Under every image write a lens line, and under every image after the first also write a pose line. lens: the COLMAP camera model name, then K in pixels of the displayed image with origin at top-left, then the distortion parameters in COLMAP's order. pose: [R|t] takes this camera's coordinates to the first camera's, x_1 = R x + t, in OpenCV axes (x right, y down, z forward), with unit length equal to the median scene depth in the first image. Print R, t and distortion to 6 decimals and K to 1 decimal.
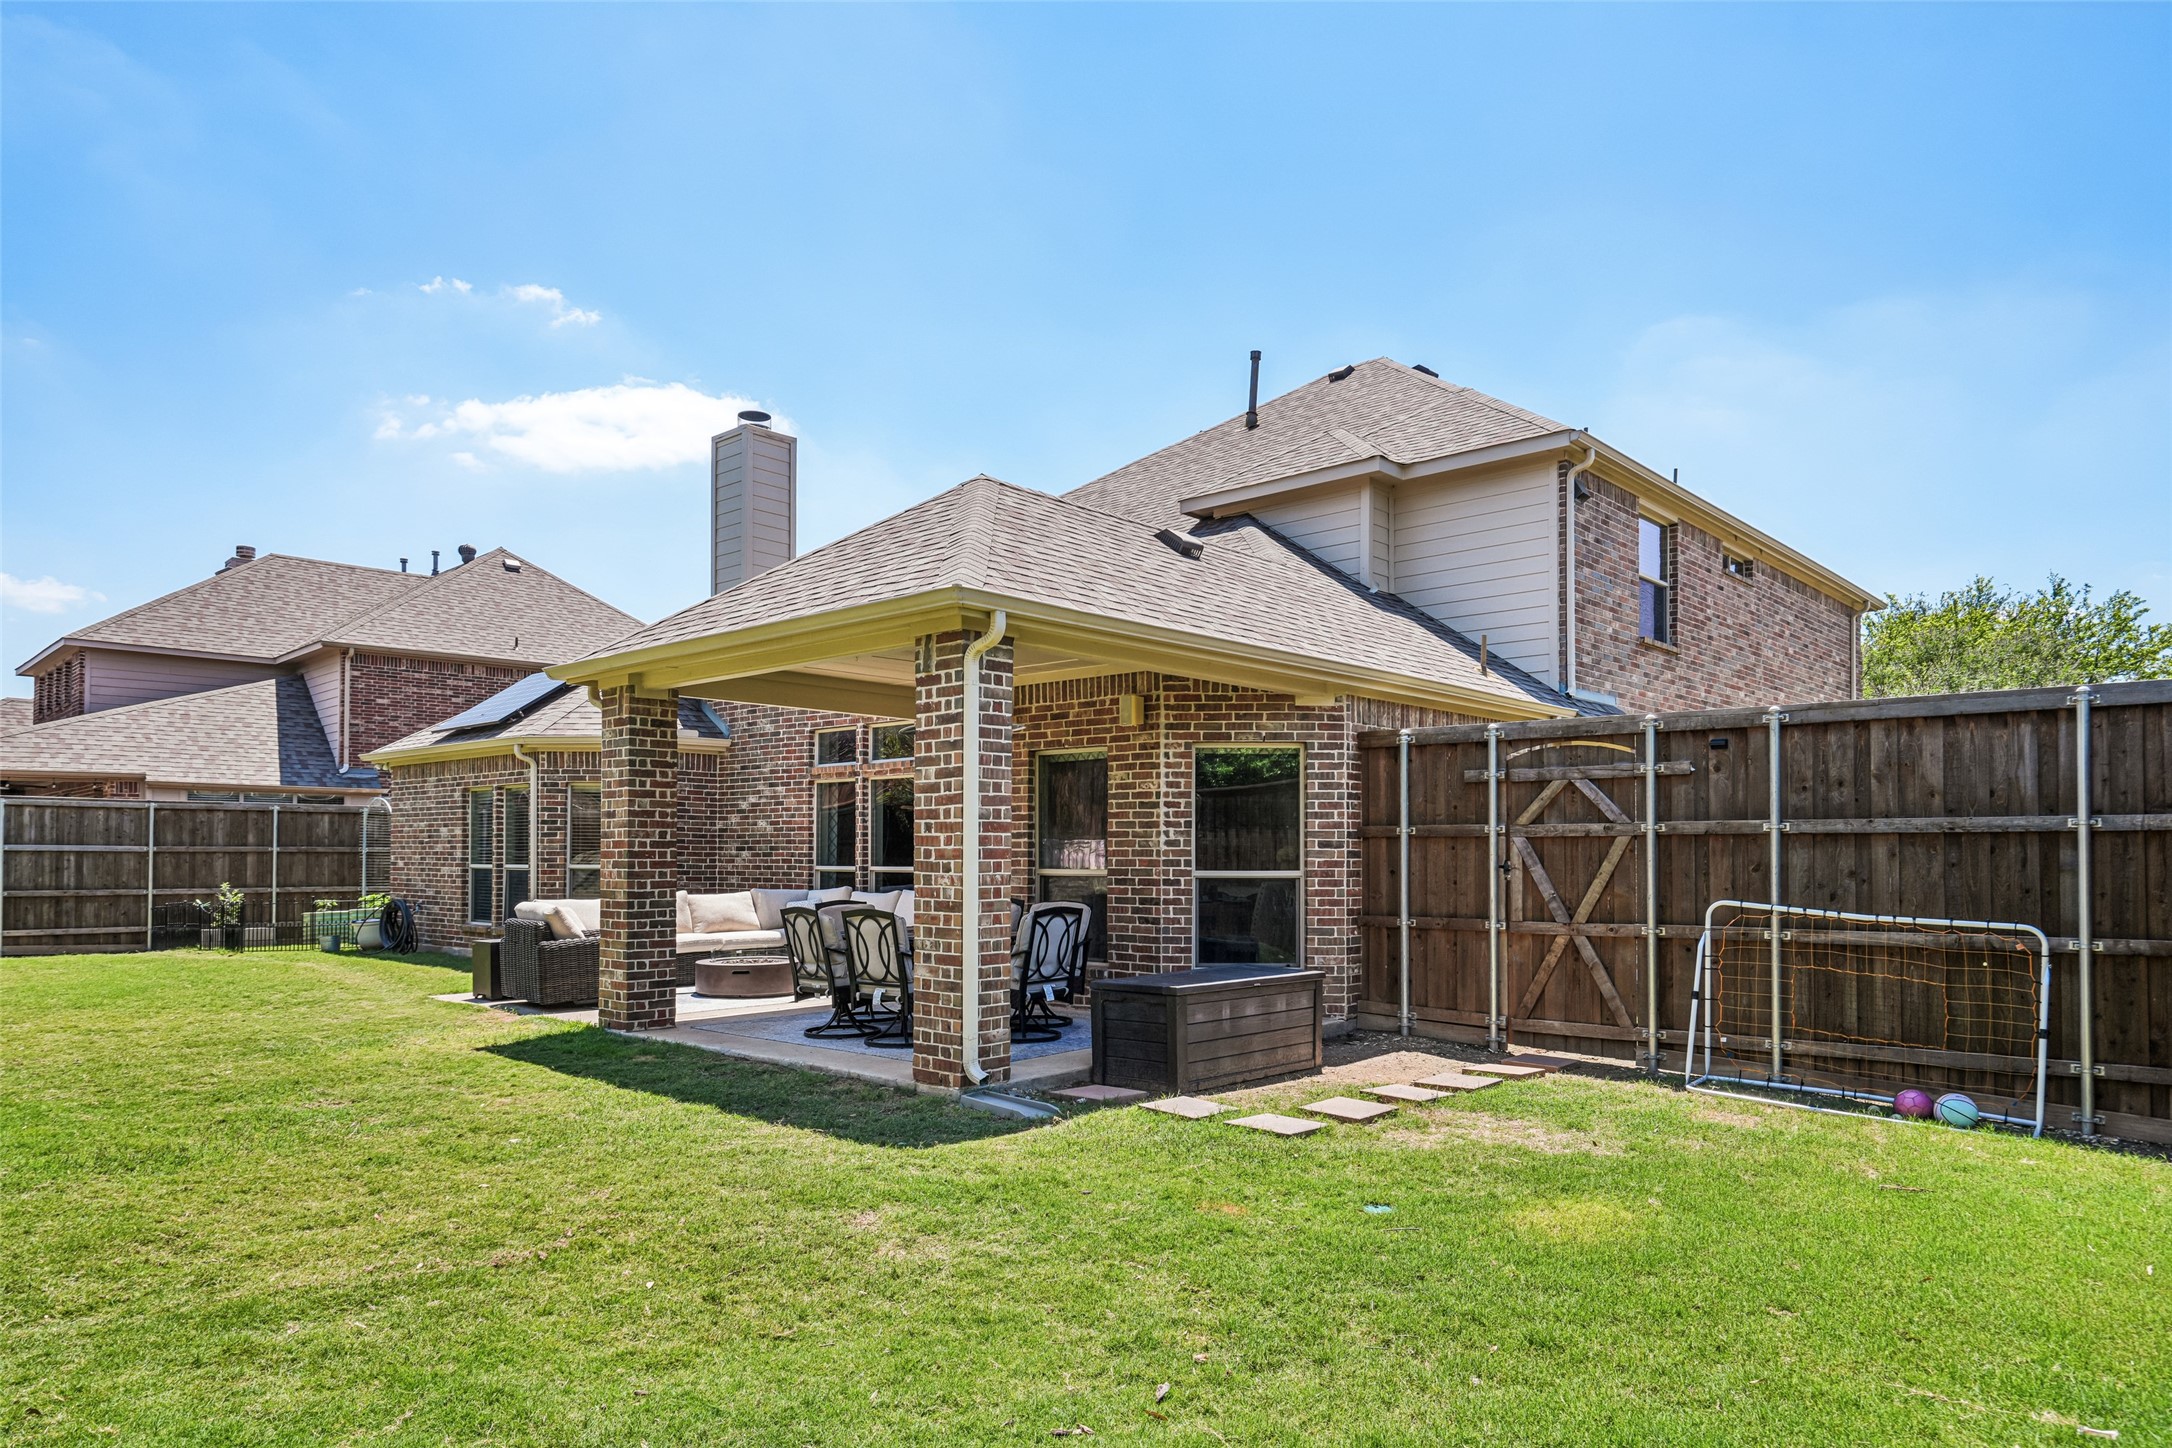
lens RADIAL K [[1321.8, 0, 1078.3], [0, 1321.8, 846.2], [0, 0, 1]] dist [0.012438, -0.000305]
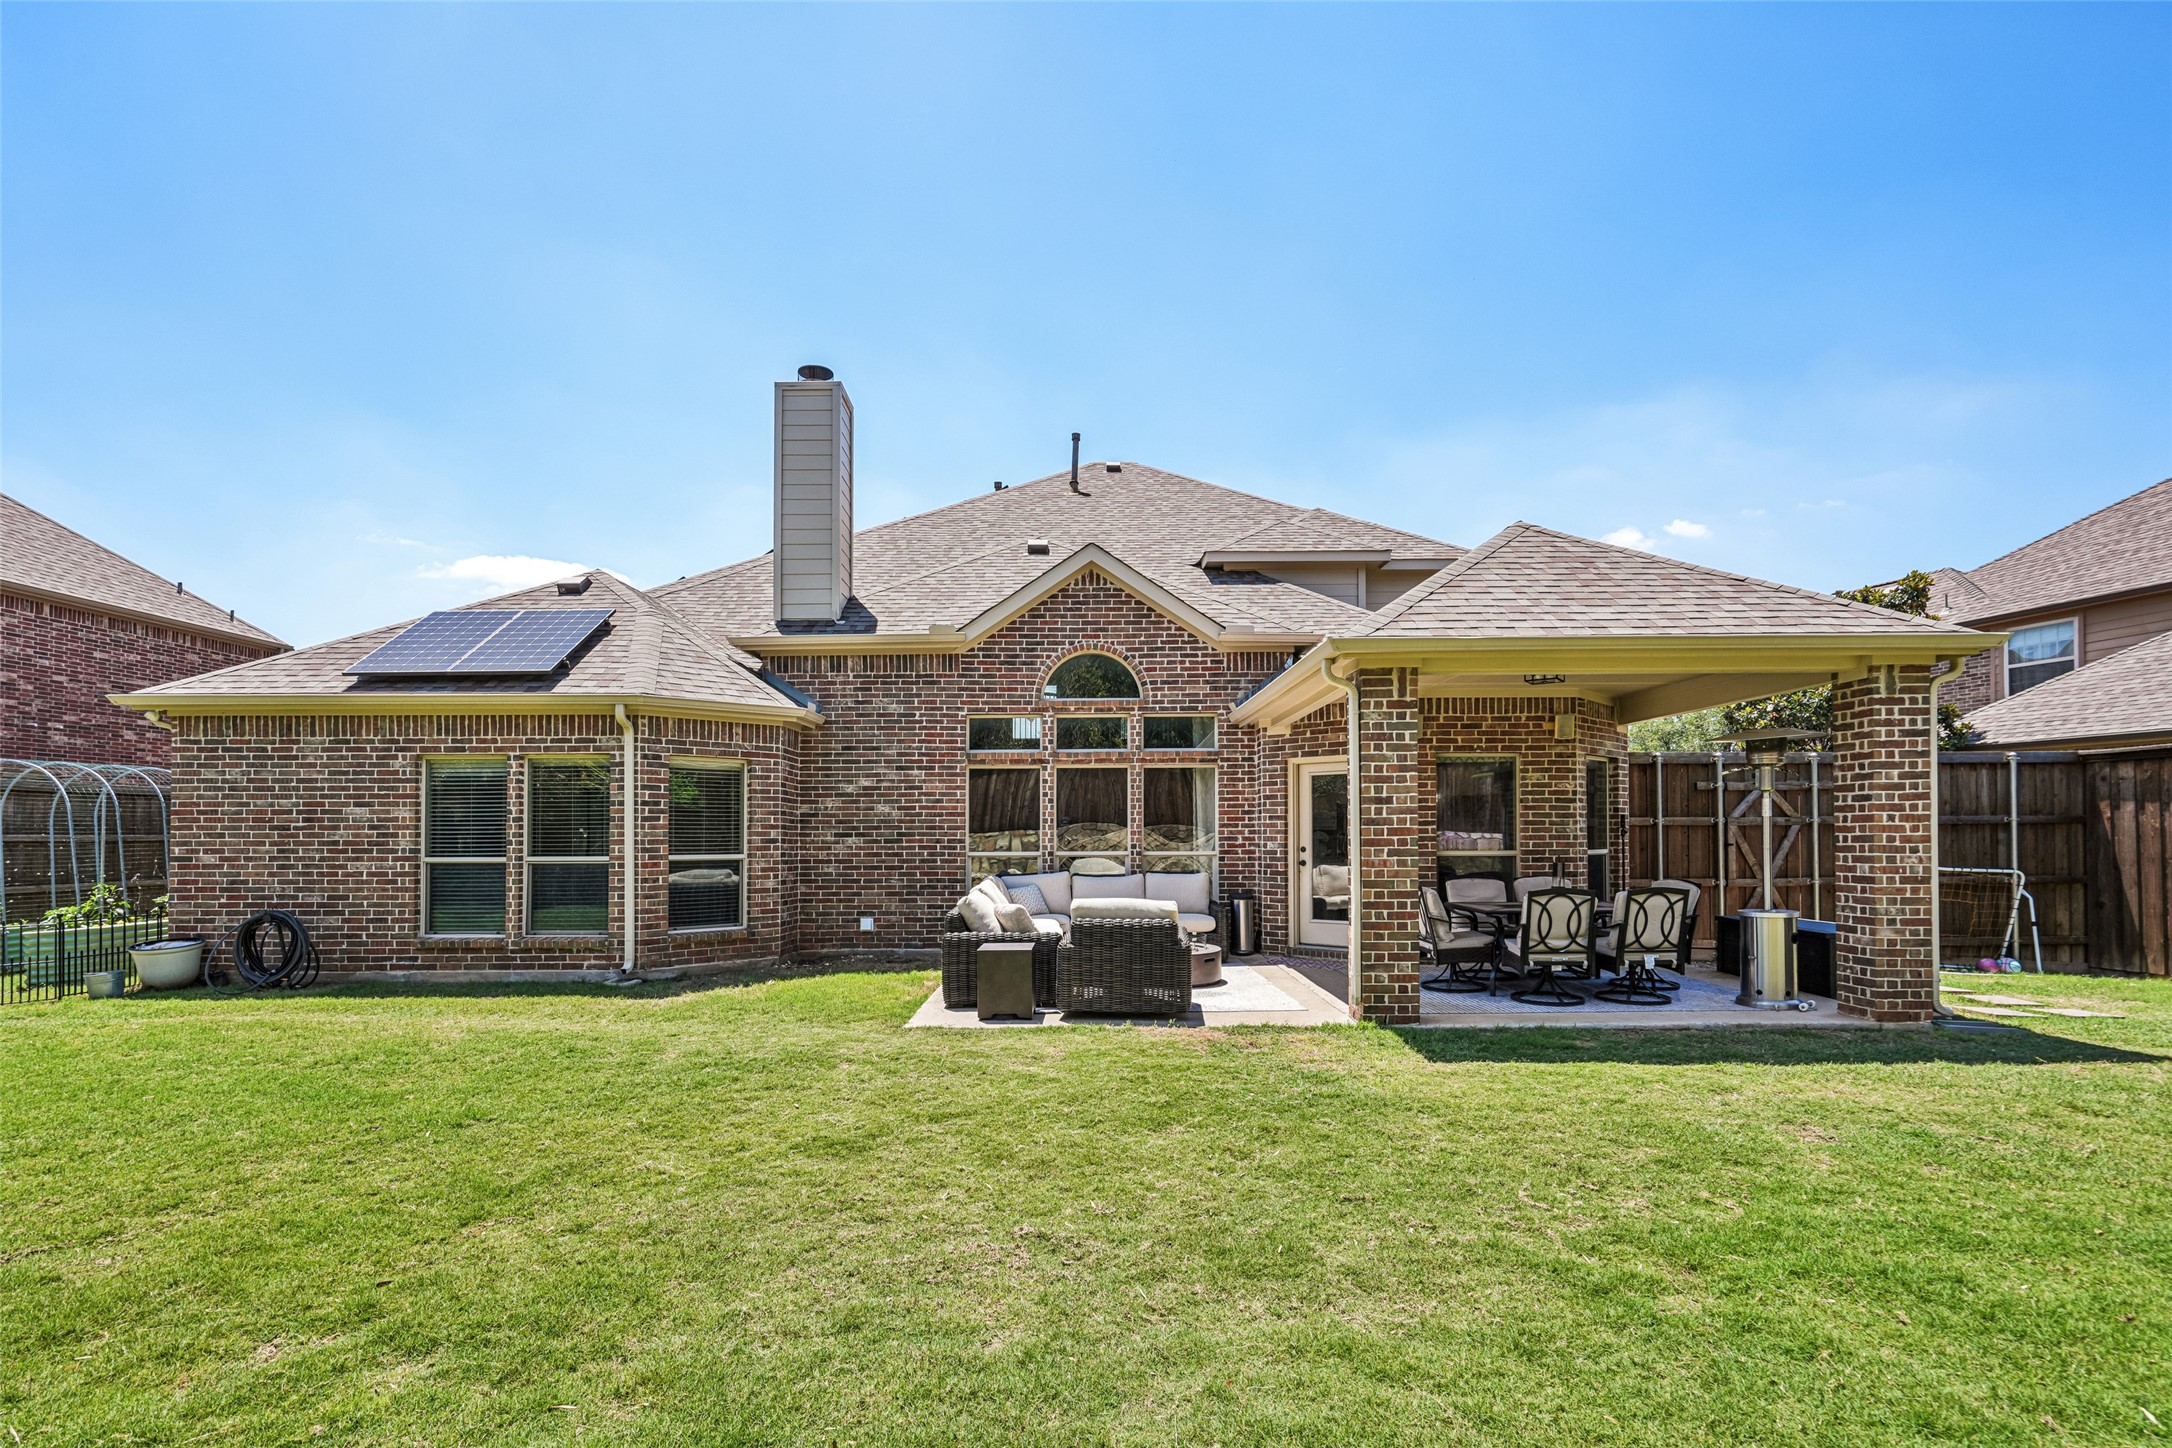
lens RADIAL K [[1005.3, 0, 1042.2], [0, 1005.3, 829.3], [0, 0, 1]] dist [-0.000651, 0.000629]
pose [[0.746238, -0.000741, 0.665679, -0.764388], [0.001047, 0.999999, -0.000061, -0.002383], [-0.665679, 0.000742, 0.746238, 0.465921]]
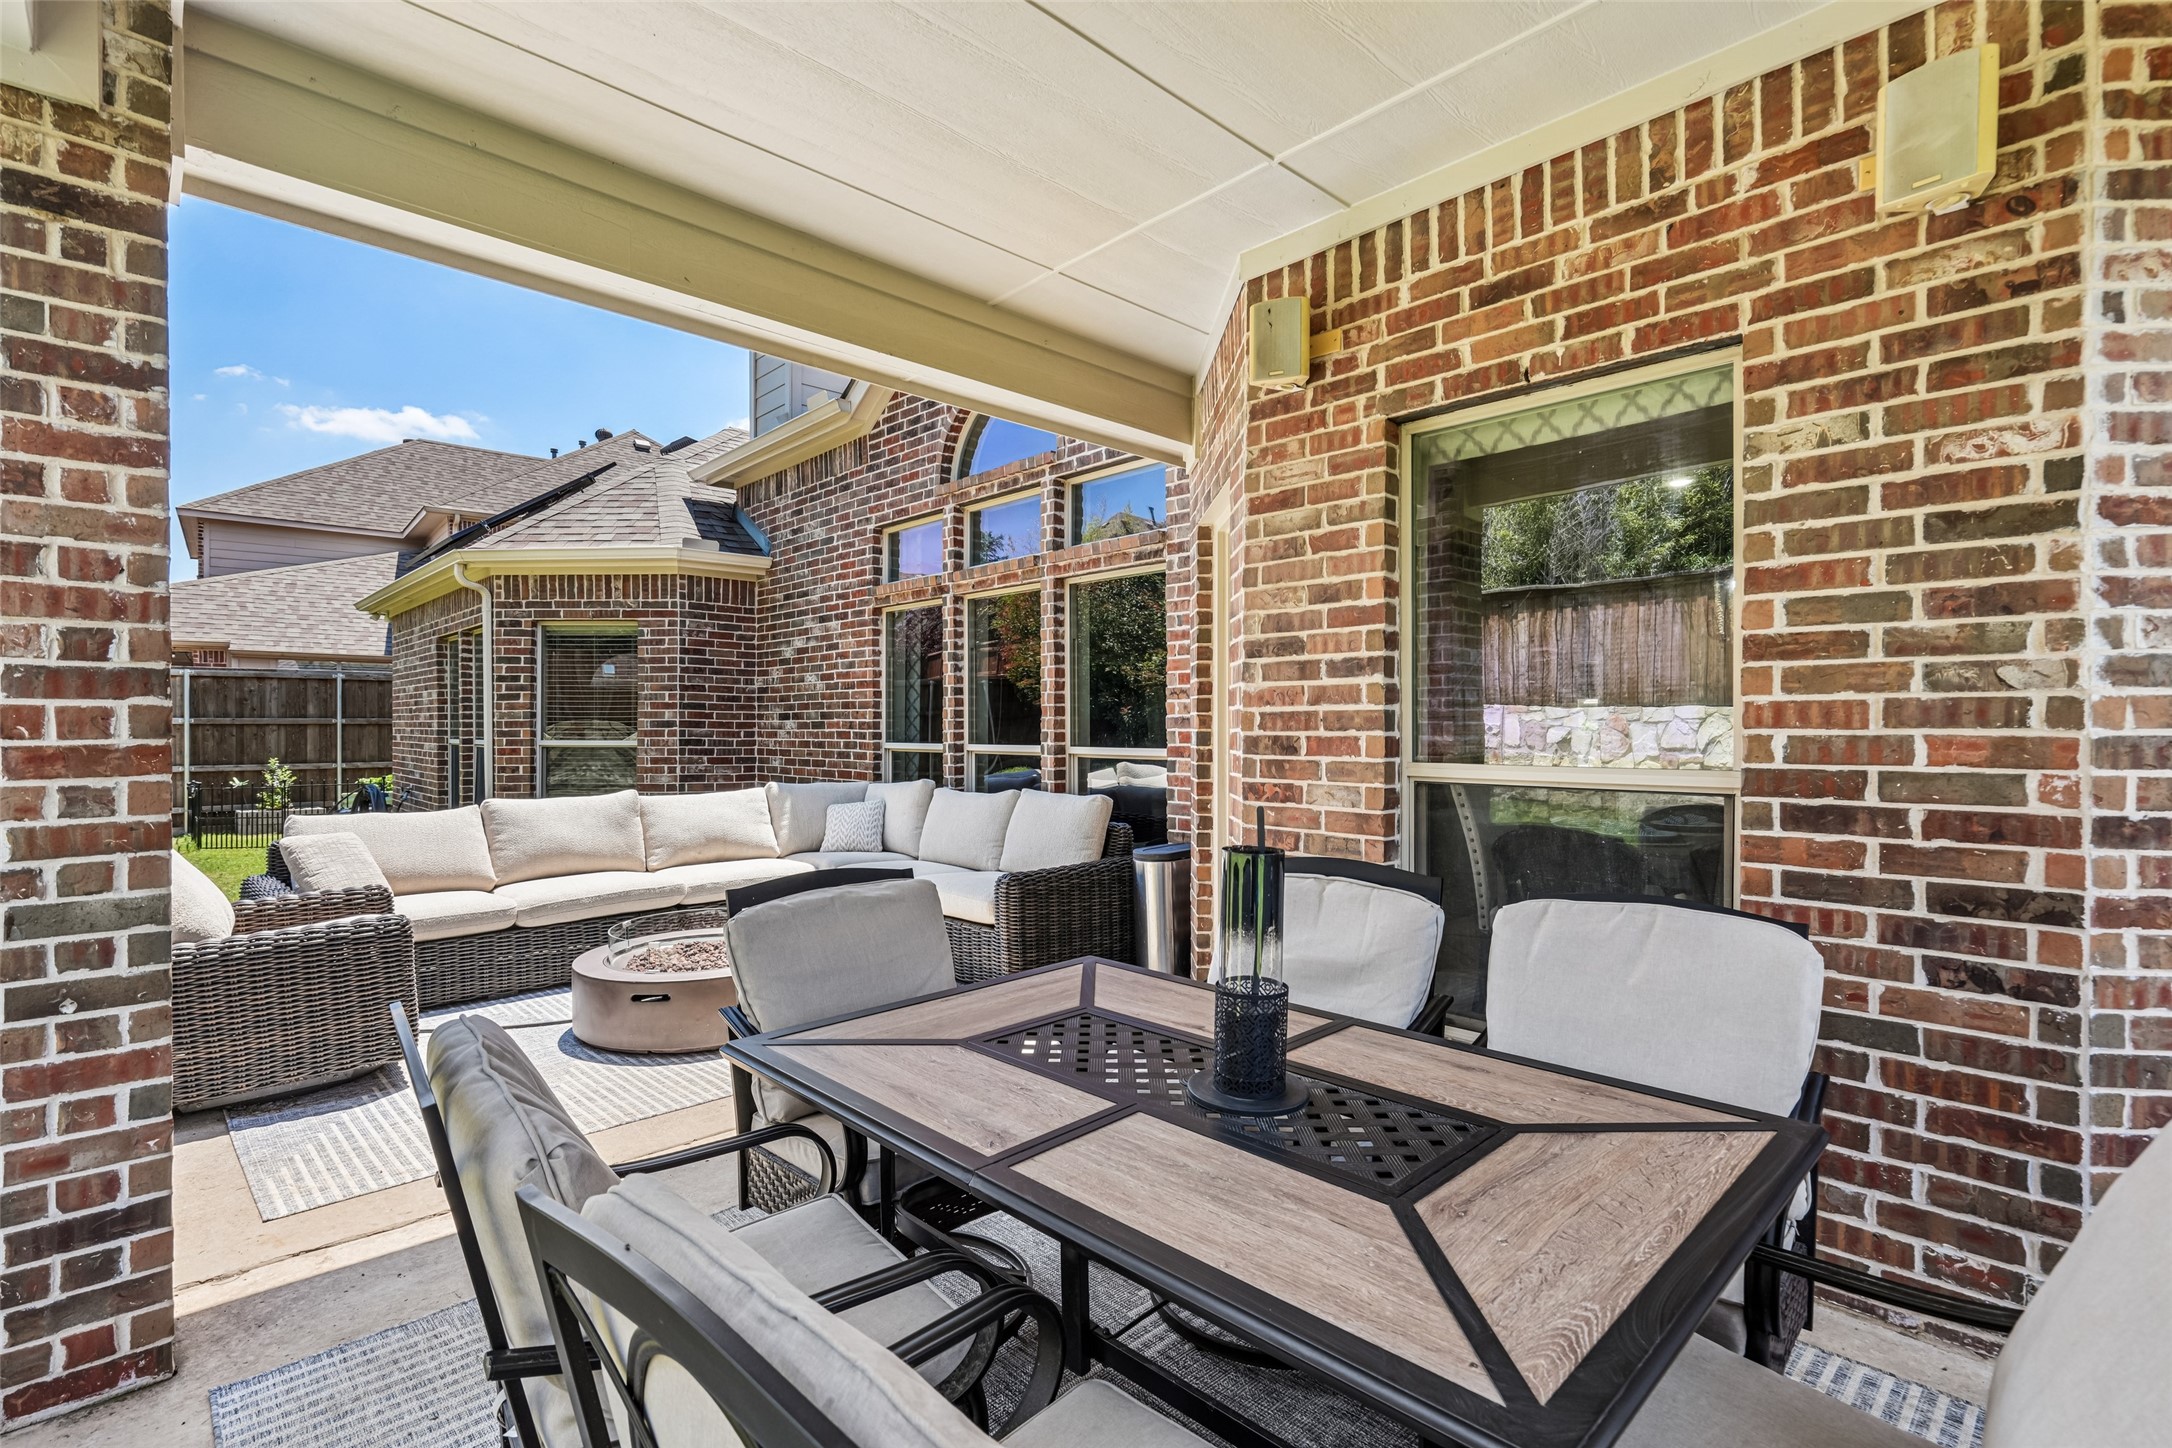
lens RADIAL K [[984.8, 0, 1091.0], [0, 984.8, 737.1], [0, 0, 1]] dist [-0.004690, 0.001548]
pose [[0.998224, -0.001404, -0.059549, -0.083099], [0.002455, 0.999842, 0.017583, 0.004759], [0.059515, -0.017698, 0.998070, 0.619207]]
